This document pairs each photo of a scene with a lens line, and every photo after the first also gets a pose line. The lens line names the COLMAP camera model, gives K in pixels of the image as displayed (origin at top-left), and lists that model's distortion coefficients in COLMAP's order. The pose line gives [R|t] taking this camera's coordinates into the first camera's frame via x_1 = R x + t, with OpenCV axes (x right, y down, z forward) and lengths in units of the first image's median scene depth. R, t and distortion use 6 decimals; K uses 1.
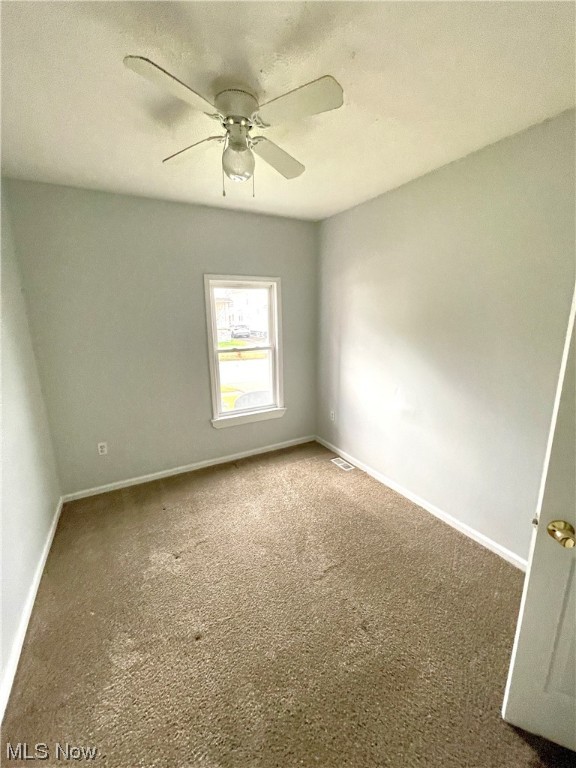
lens RADIAL K [[306.9, 0, 287.7], [0, 306.9, 380.8], [0, 0, 1]] dist [-0.012222, -0.000224]
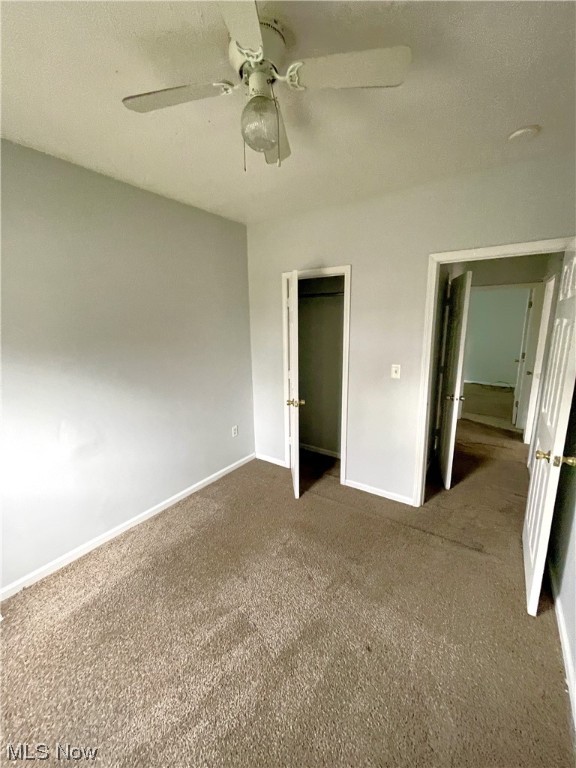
lens RADIAL K [[306.9, 0, 287.7], [0, 306.9, 380.8], [0, 0, 1]] dist [-0.012222, -0.000224]
pose [[-0.486094, -0.148915, 0.861125, -0.628014], [0.192021, 0.943093, 0.271483, -0.206696], [-0.852549, 0.297320, -0.429837, 1.004103]]
